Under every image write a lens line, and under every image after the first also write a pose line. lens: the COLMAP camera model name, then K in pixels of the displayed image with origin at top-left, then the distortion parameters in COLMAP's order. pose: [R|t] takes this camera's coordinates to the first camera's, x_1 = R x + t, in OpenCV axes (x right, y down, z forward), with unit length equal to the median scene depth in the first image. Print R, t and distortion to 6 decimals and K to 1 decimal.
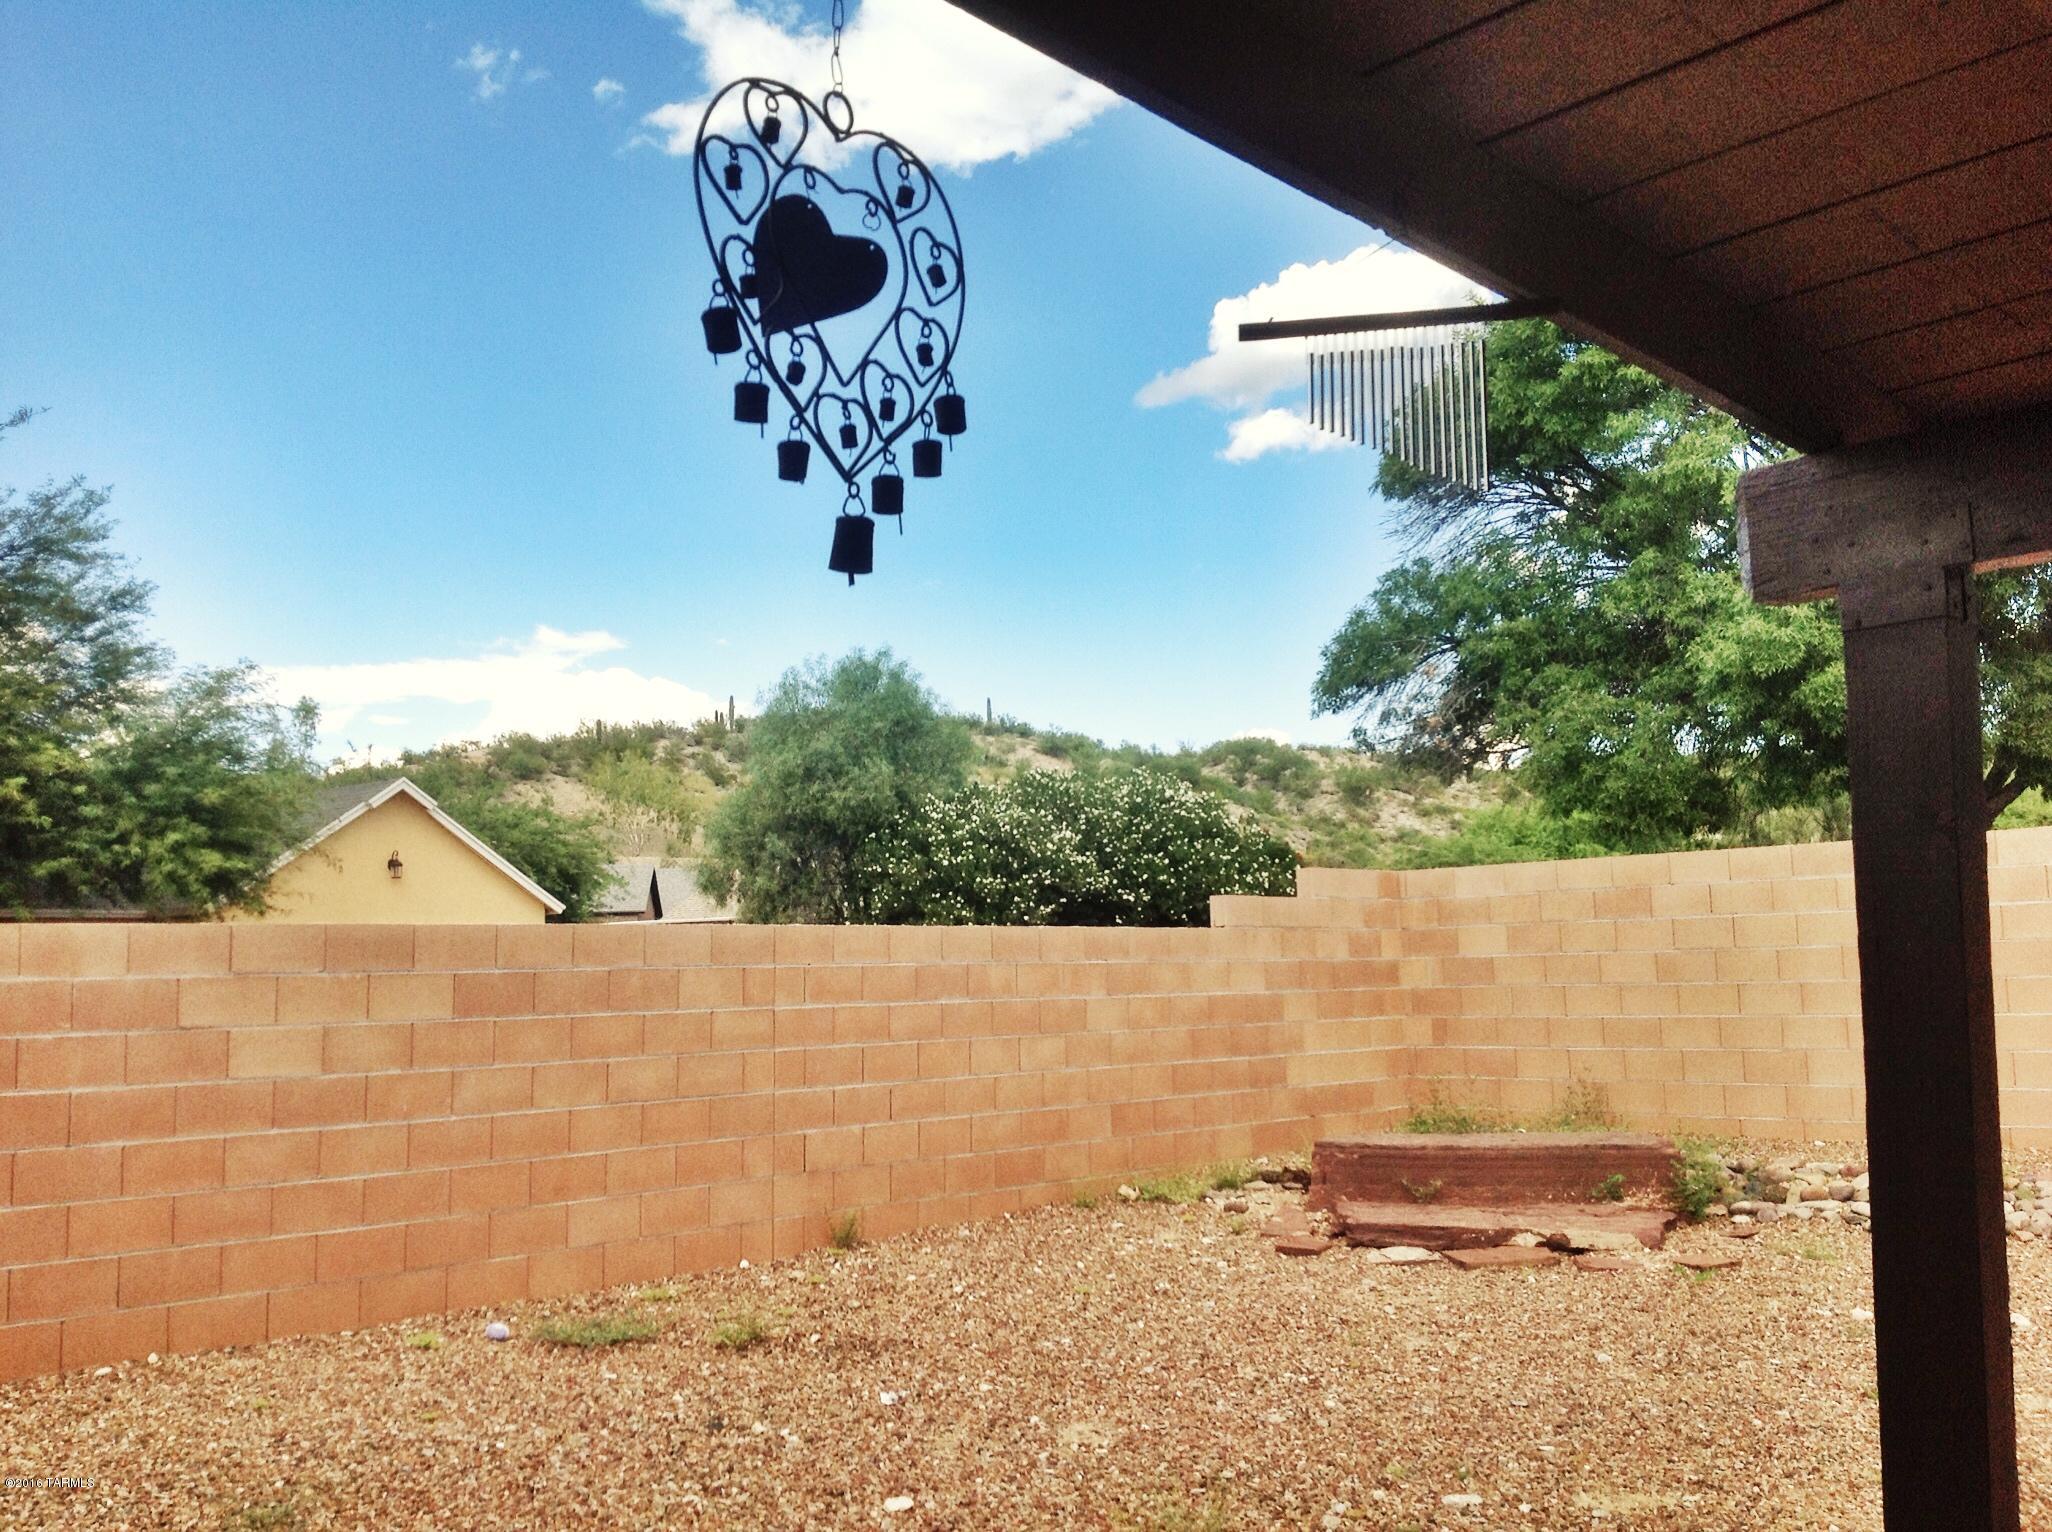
lens RADIAL K [[1913.3, 0, 1026.0], [0, 1913.3, 766.0], [0, 0, 1]] dist [0.209658, -0.440239]
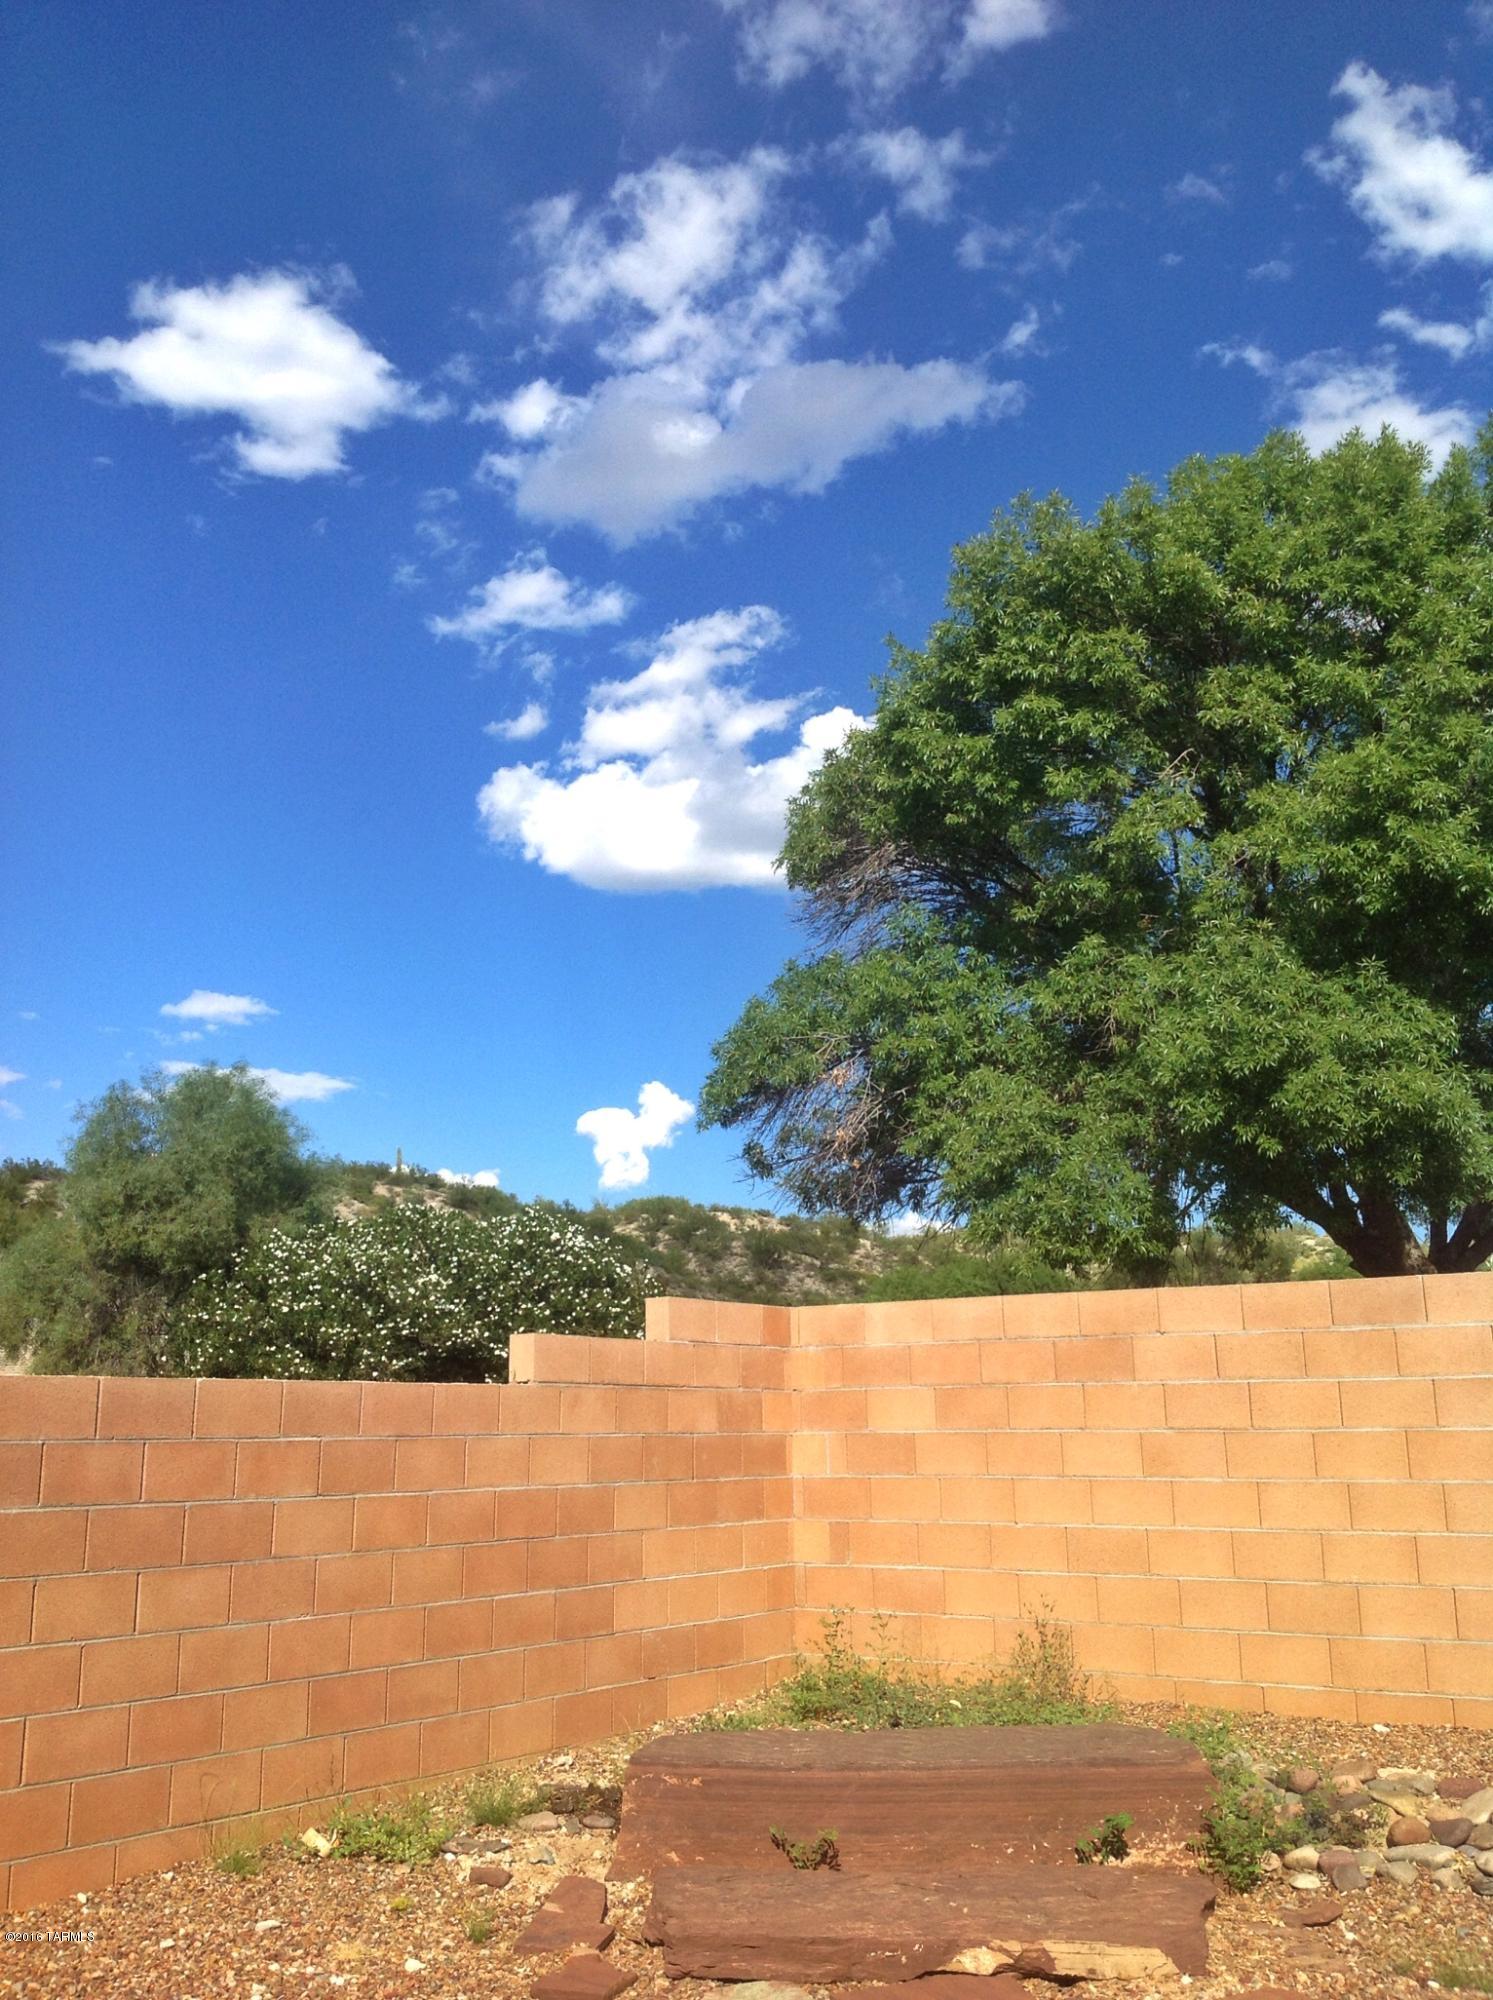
lens RADIAL K [[1864.8, 0, 746.5], [0, 1864.8, 1000.0], [0, 0, 1]] dist [0.209658, -0.440239]
pose [[0.986883, 0.049124, 0.153779, 0.047772], [-0.030344, 0.992045, -0.122174, 0.019864], [-0.158557, 0.115906, 0.980523, 0.226390]]
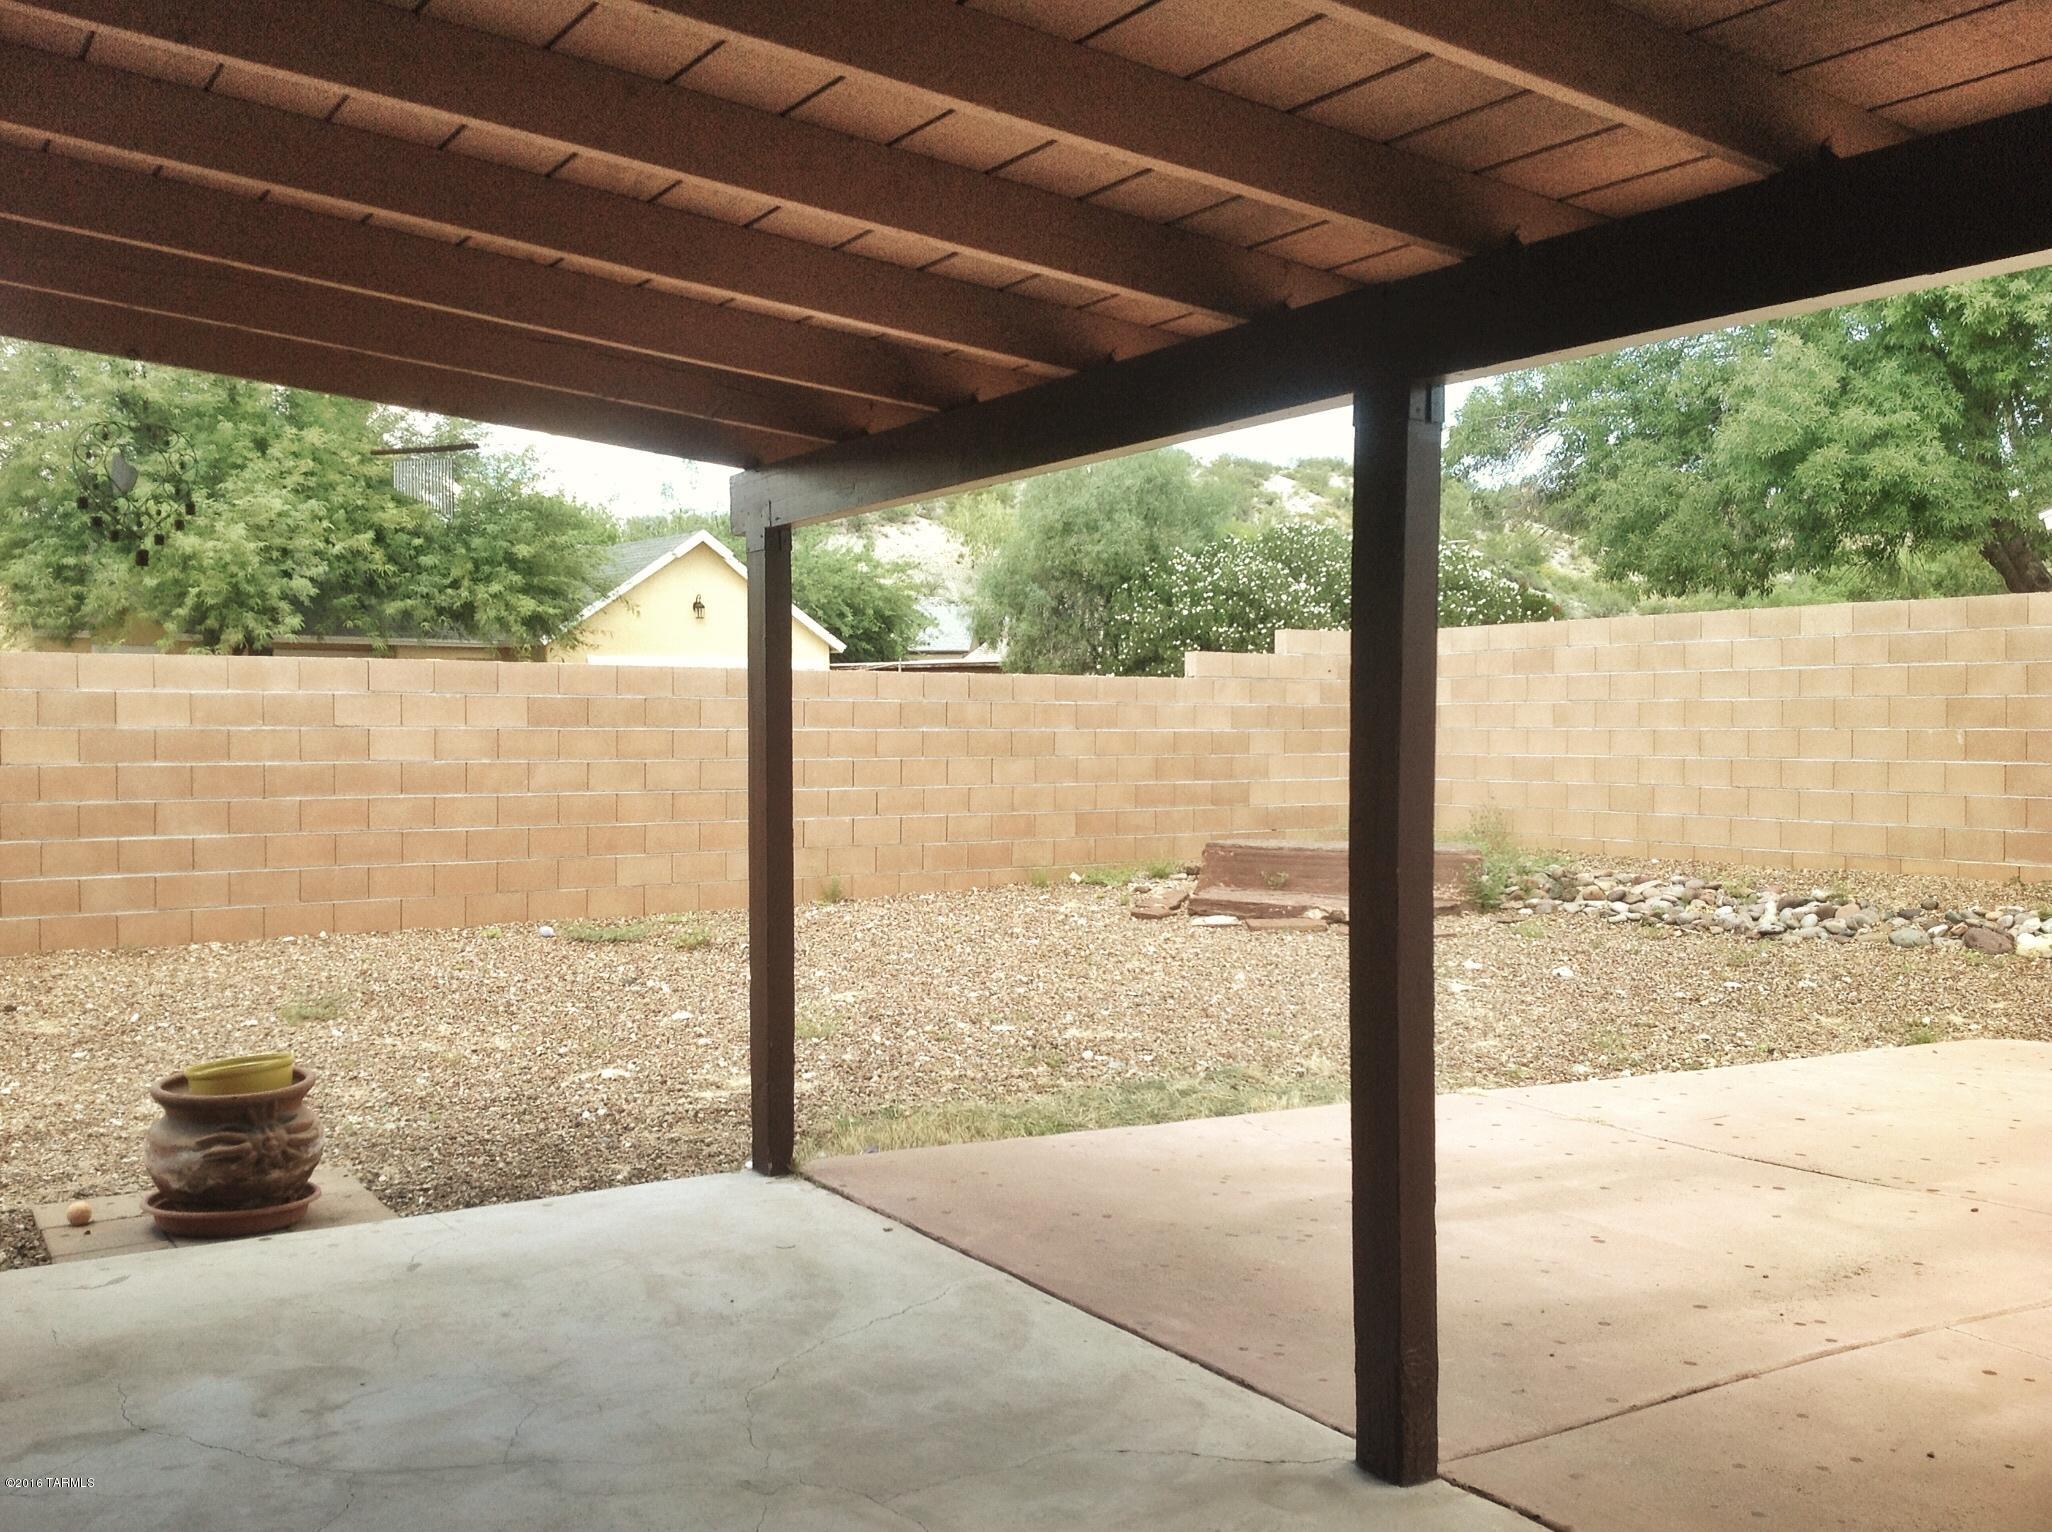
lens RADIAL K [[1913.3, 0, 1026.0], [0, 1913.3, 766.0], [0, 0, 1]] dist [0.209658, -0.440239]
pose [[0.980339, 0.028764, -0.195213, 0.161553], [-0.002304, 0.990919, 0.134440, -0.017251], [0.197307, -0.131347, 0.971503, -0.155448]]
